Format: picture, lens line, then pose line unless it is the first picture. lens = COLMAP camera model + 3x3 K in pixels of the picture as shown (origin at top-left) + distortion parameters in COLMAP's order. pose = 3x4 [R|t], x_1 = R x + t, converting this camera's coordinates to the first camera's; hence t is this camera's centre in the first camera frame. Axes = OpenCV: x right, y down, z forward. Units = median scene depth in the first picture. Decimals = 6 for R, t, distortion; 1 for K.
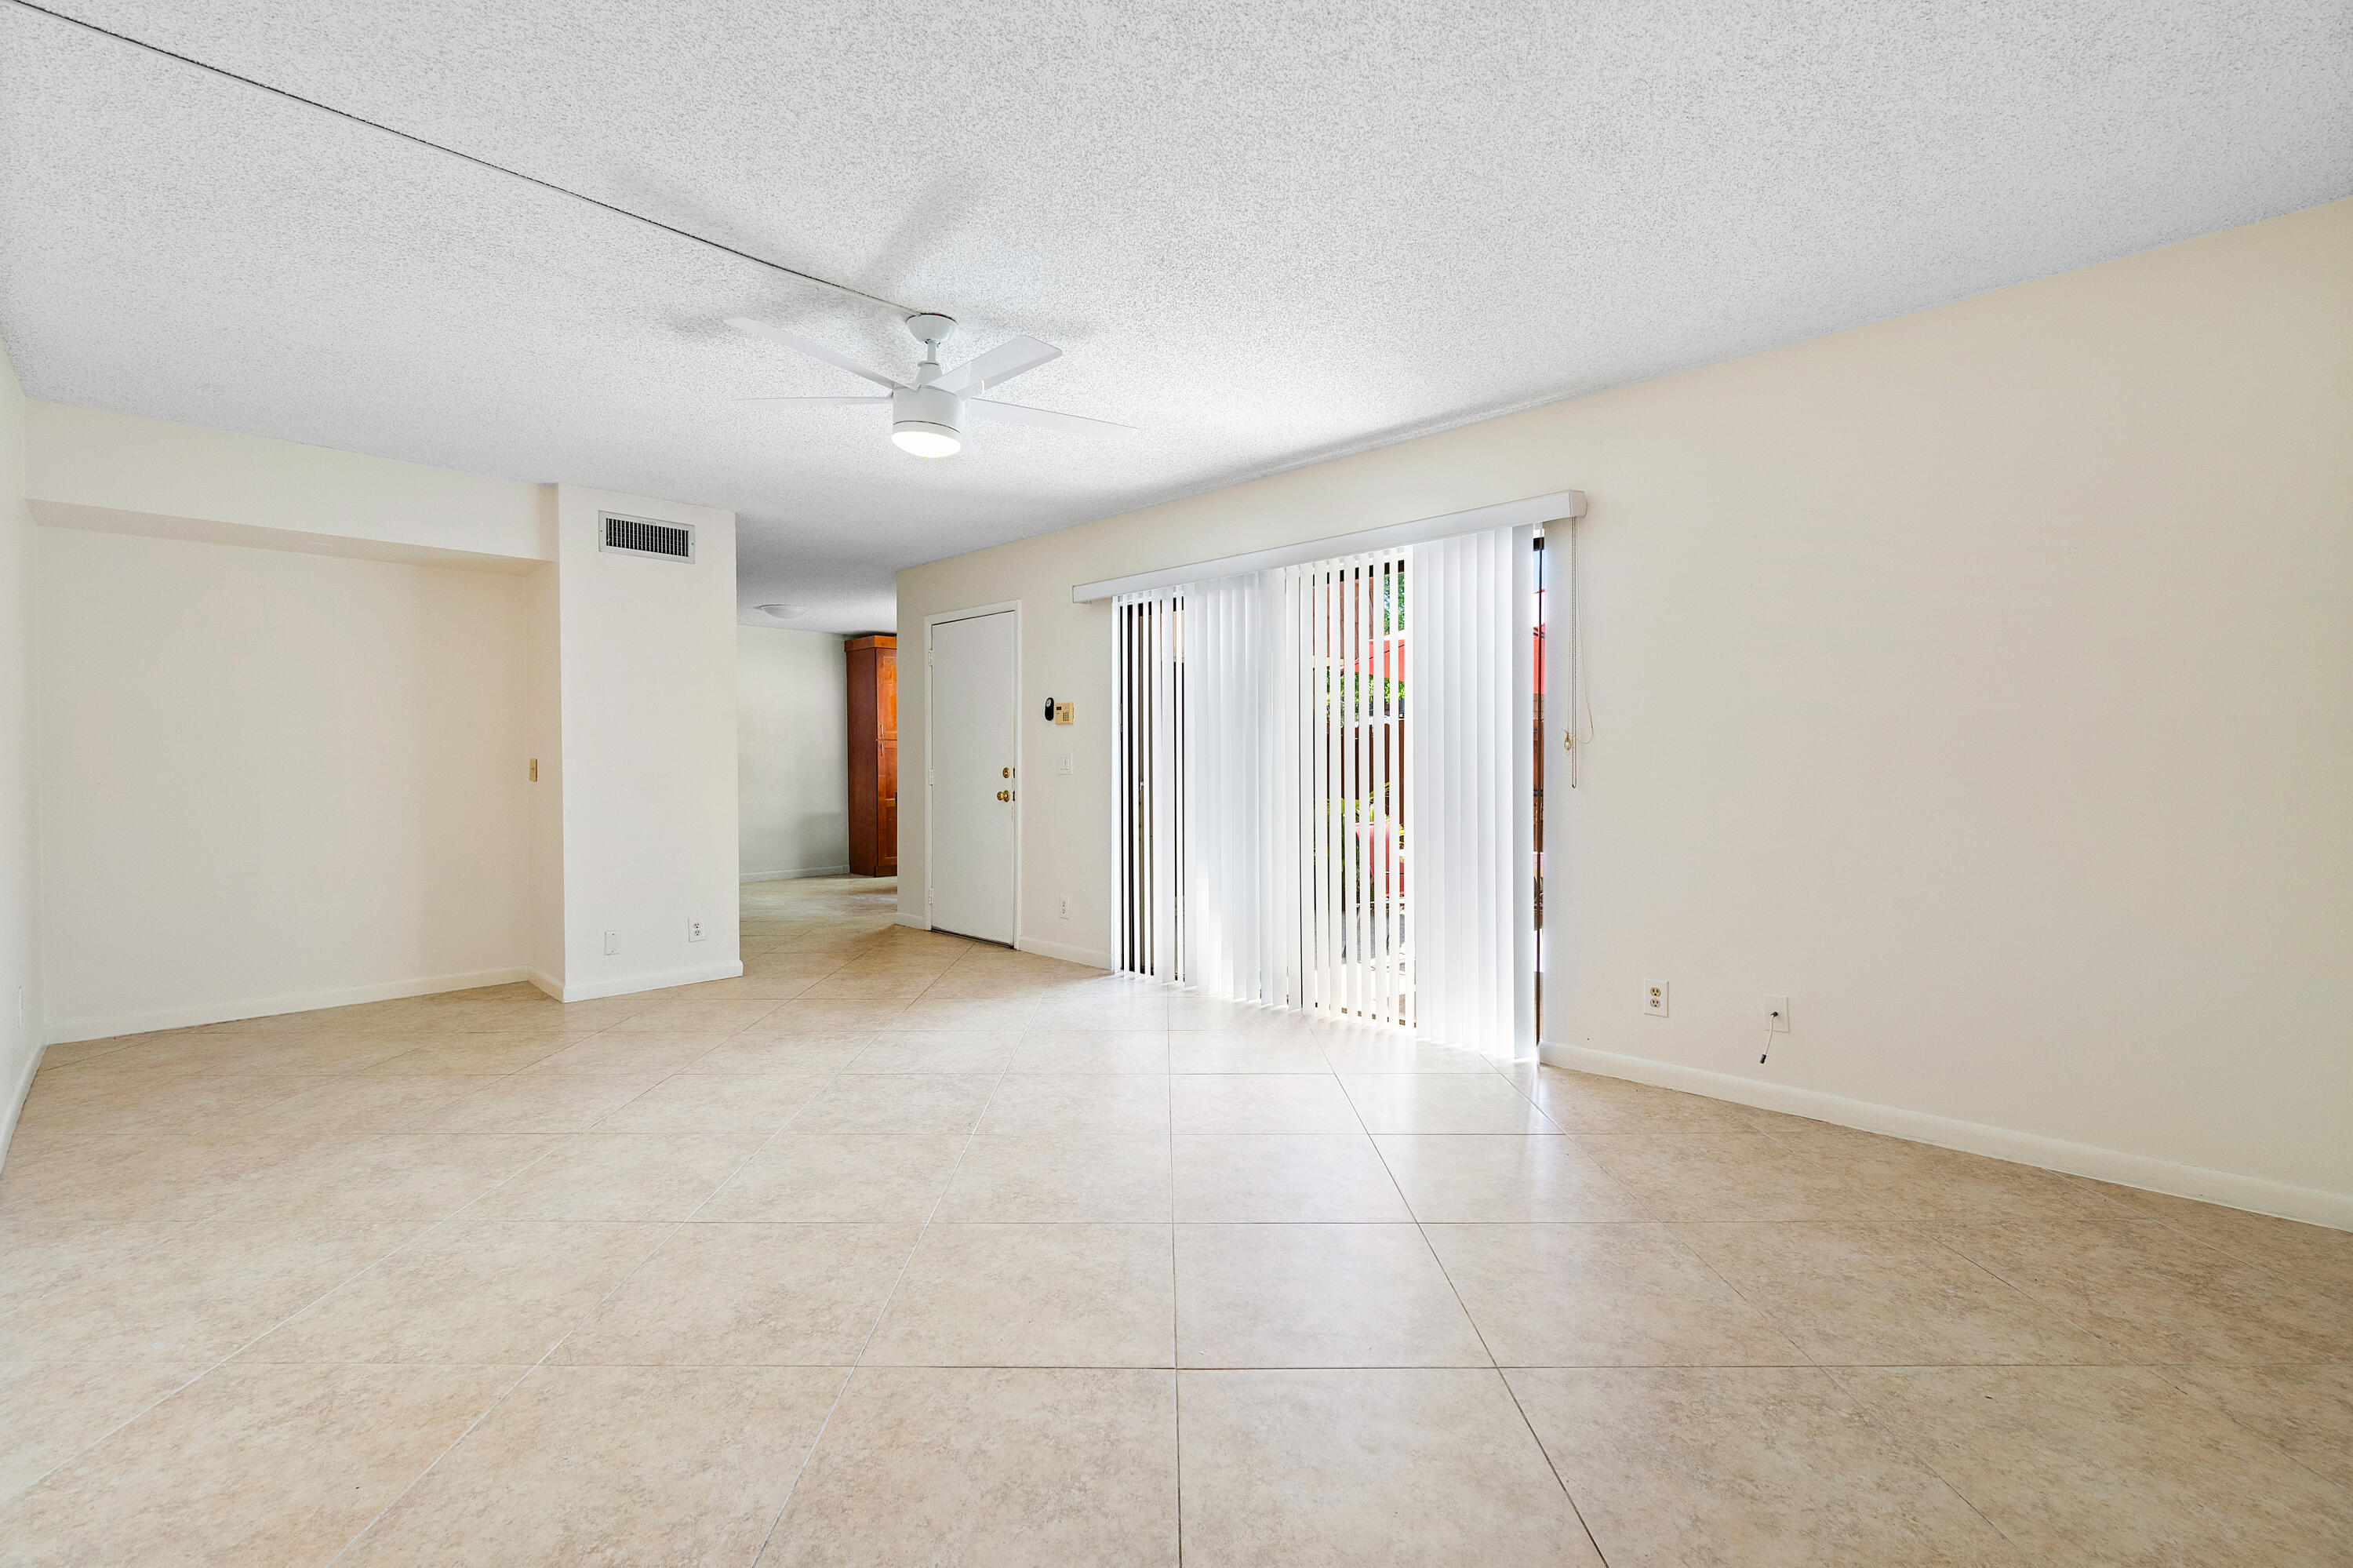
lens RADIAL K [[1056.2, 0, 1176.5], [0, 1056.2, 784.0], [0, 0, 1]] dist [-0.002001, -0.001373]
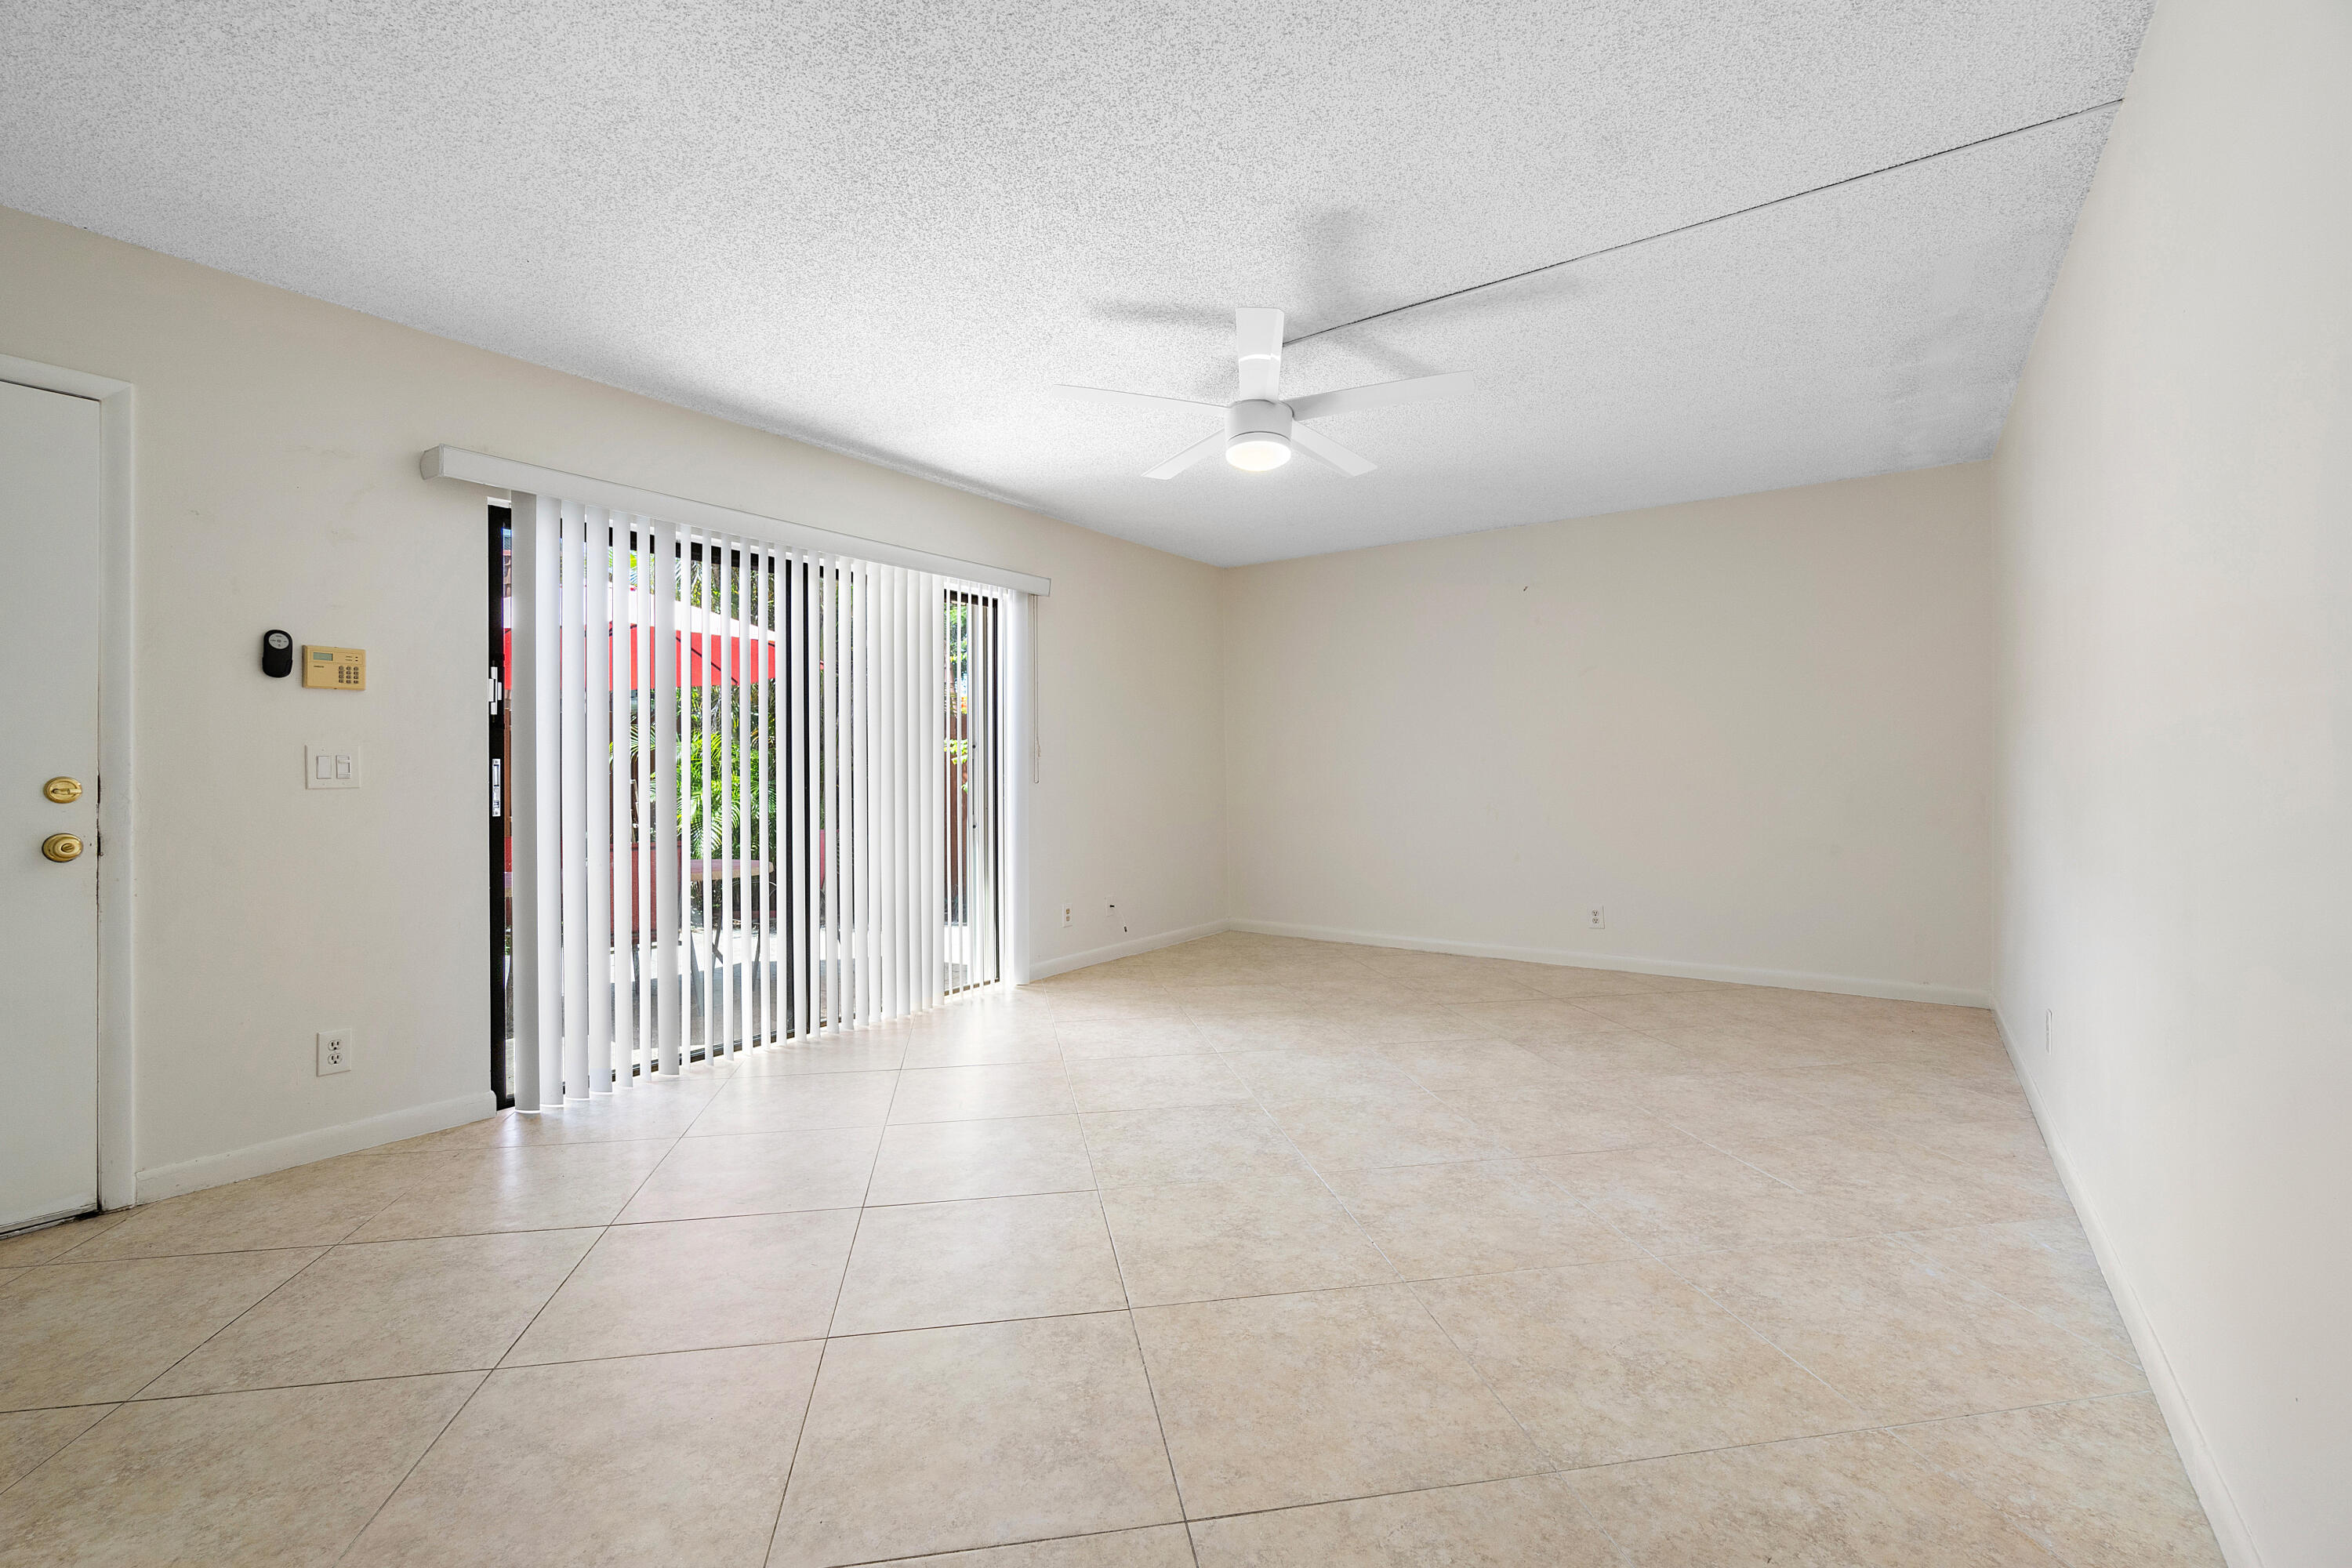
lens RADIAL K [[1007.2, 0, 1176.0], [0, 1007.2, 784.0], [0, 0, 1]] dist [0.001907, -0.000178]
pose [[-0.186220, -0.013443, 0.982416, -1.486070], [0.022804, 0.999578, 0.018000, -0.024312], [-0.982243, 0.025755, -0.185835, 1.572599]]
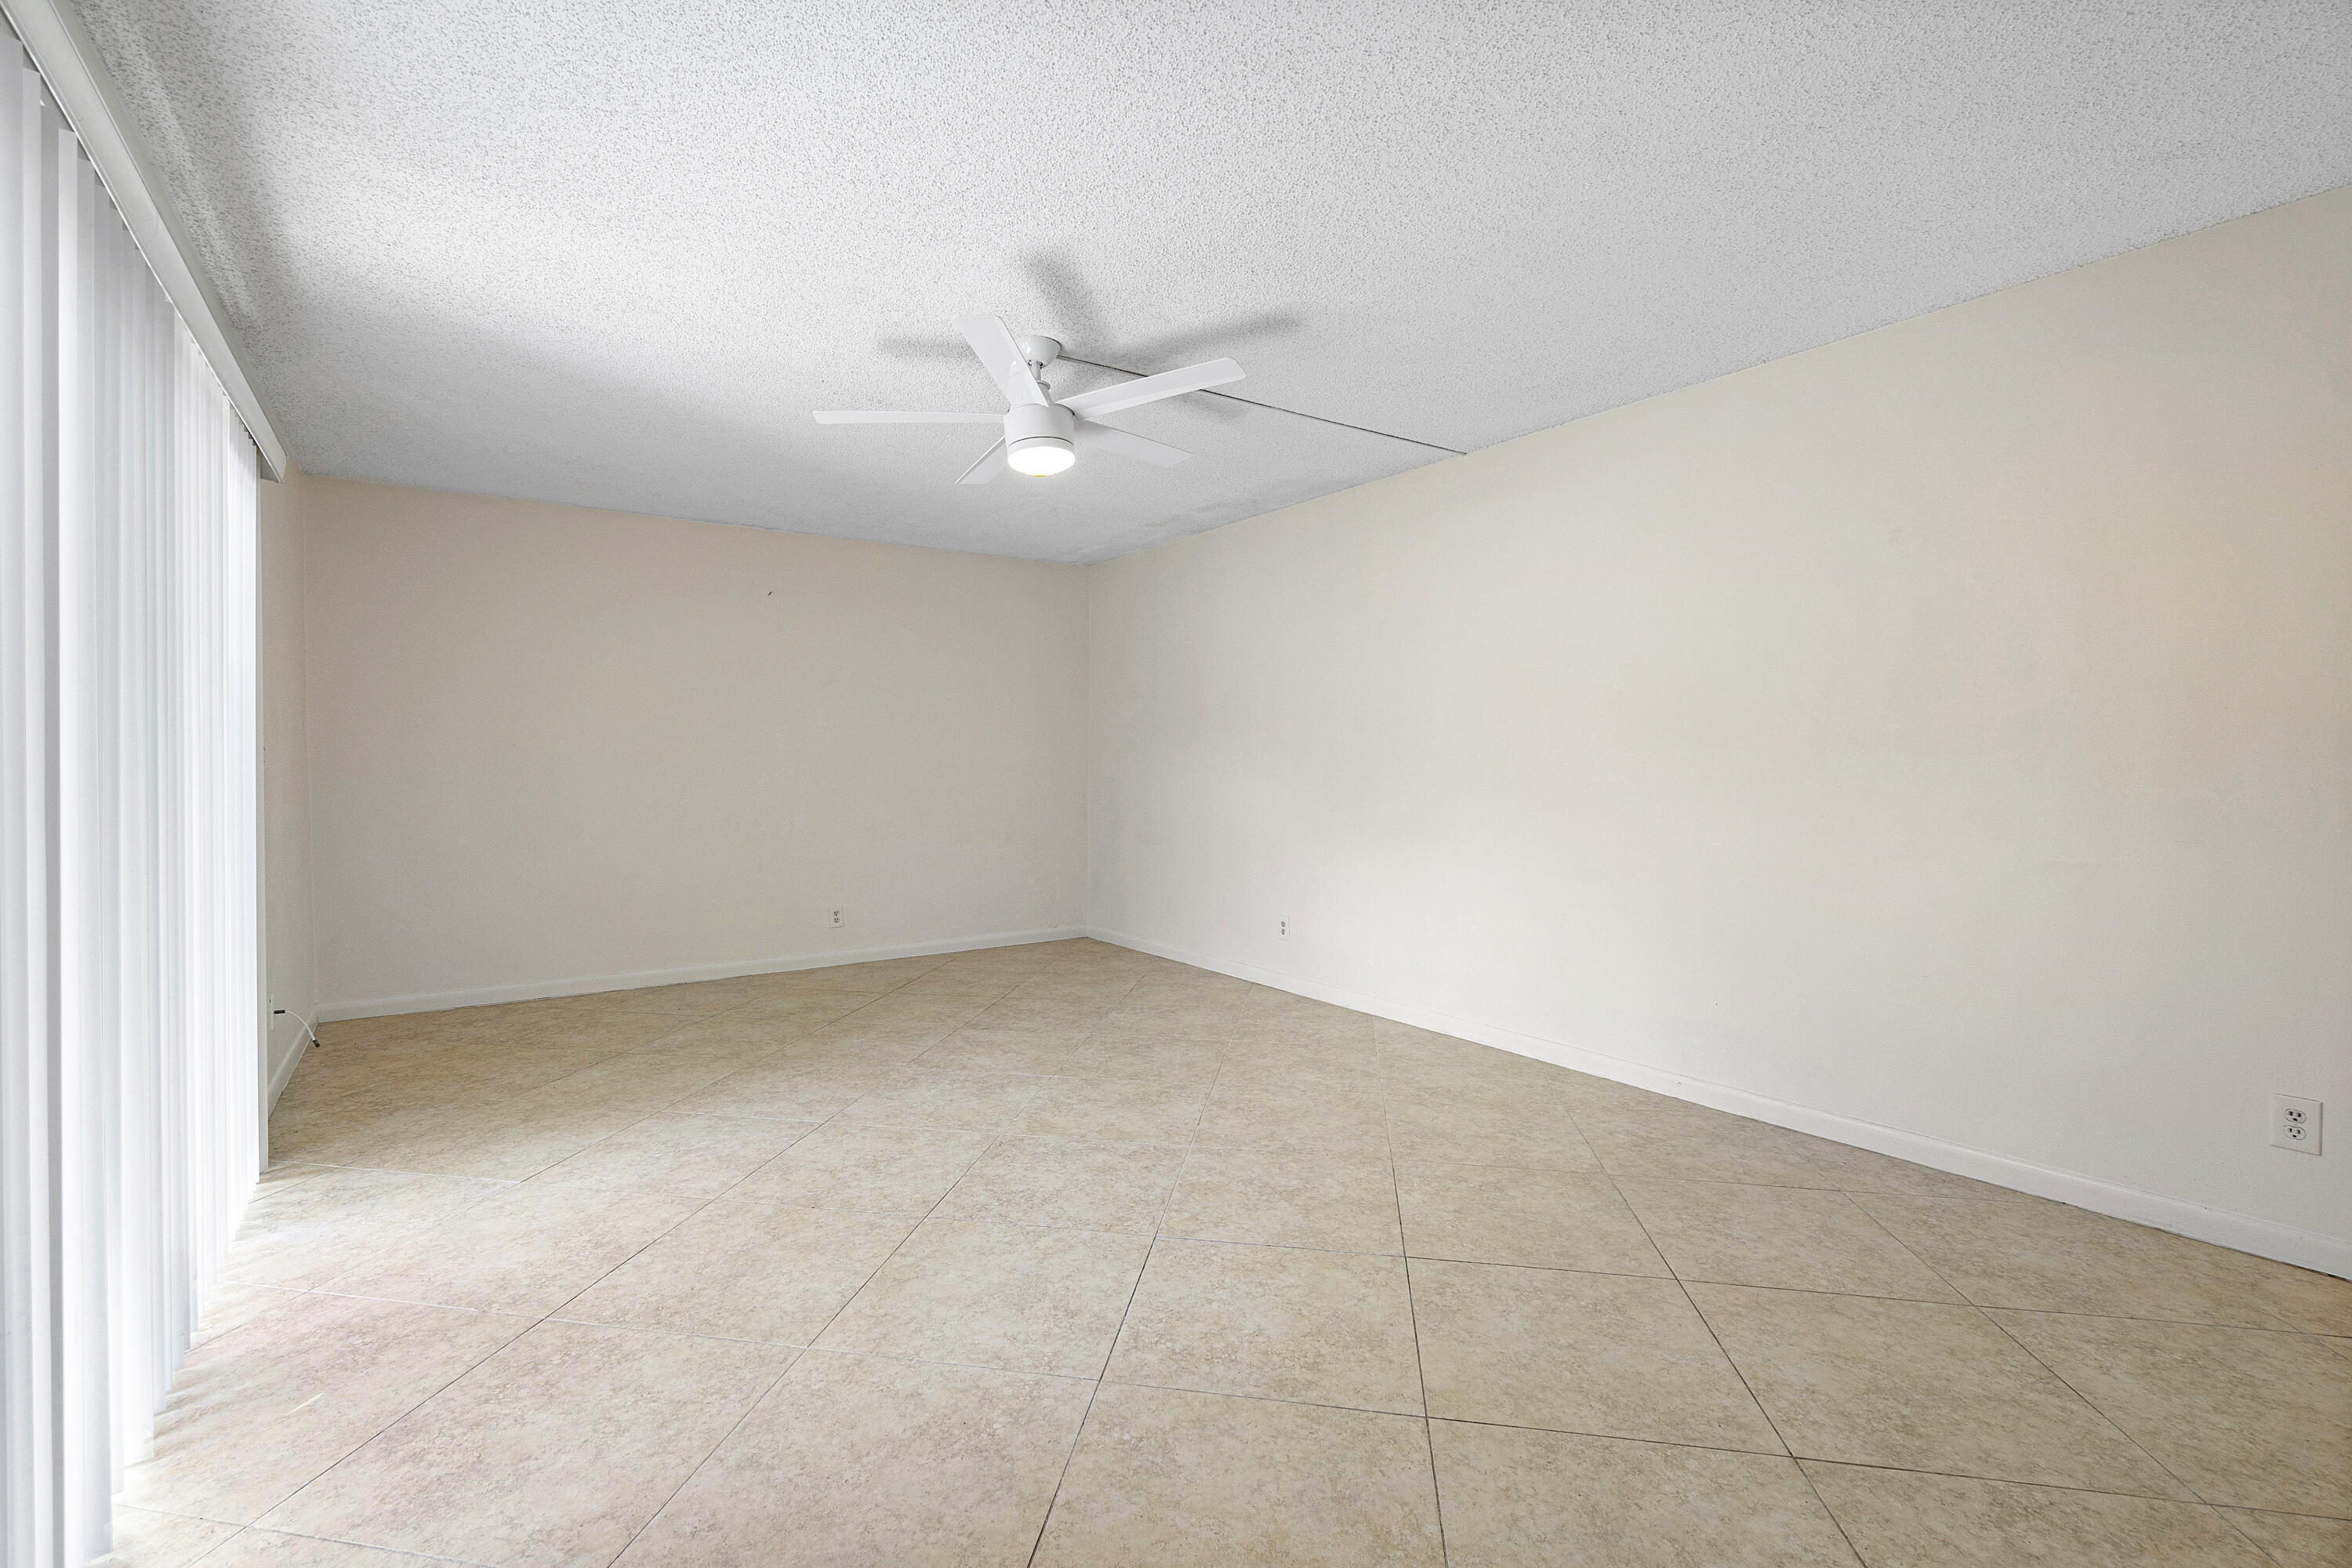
lens RADIAL K [[1007.2, 0, 1176.0], [0, 1007.2, 784.0], [0, 0, 1]] dist [0.001907, -0.000178]
pose [[-0.986757, -0.004861, 0.162132, -0.641998], [0.001264, 0.999290, 0.037655, -0.055947], [-0.162200, 0.037362, -0.986050, 2.384717]]
